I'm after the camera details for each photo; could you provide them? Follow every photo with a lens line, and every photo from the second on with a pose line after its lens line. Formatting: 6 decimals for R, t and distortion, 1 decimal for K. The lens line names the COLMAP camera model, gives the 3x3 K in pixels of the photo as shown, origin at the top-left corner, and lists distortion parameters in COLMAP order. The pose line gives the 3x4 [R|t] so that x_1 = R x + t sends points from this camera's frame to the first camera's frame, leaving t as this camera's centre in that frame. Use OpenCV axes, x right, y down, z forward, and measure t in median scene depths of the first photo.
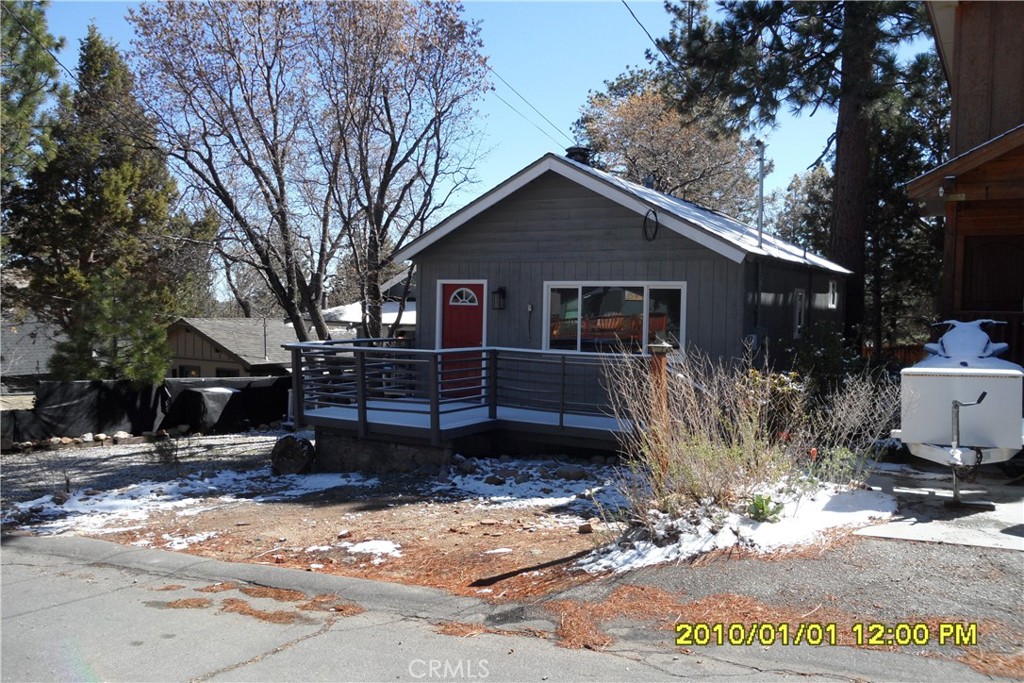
lens RADIAL K [[829.5, 0, 512.1], [0, 829.5, 340.7], [0, 0, 1]] dist [-0.032672, 0.008250]
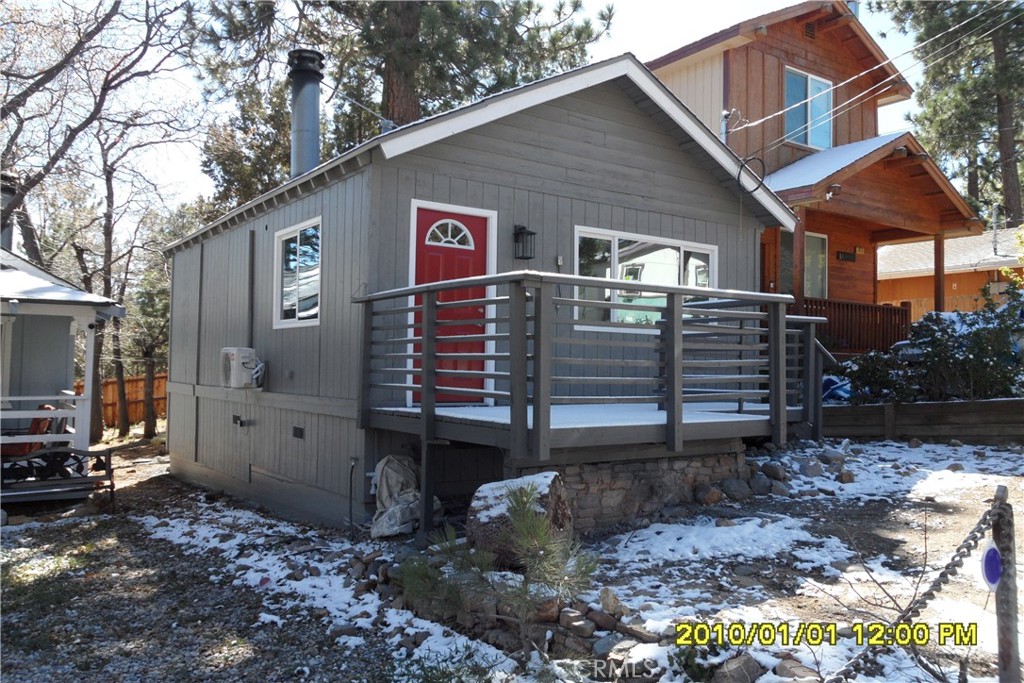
lens RADIAL K [[829.5, 0, 511.8], [0, 829.5, 343.2], [0, 0, 1]] dist [-0.032672, 0.008250]
pose [[0.418339, 0.019957, 0.908072, -0.602733], [0.028512, 0.998977, -0.035090, 0.050803], [-0.907843, 0.040570, 0.417342, 0.724690]]
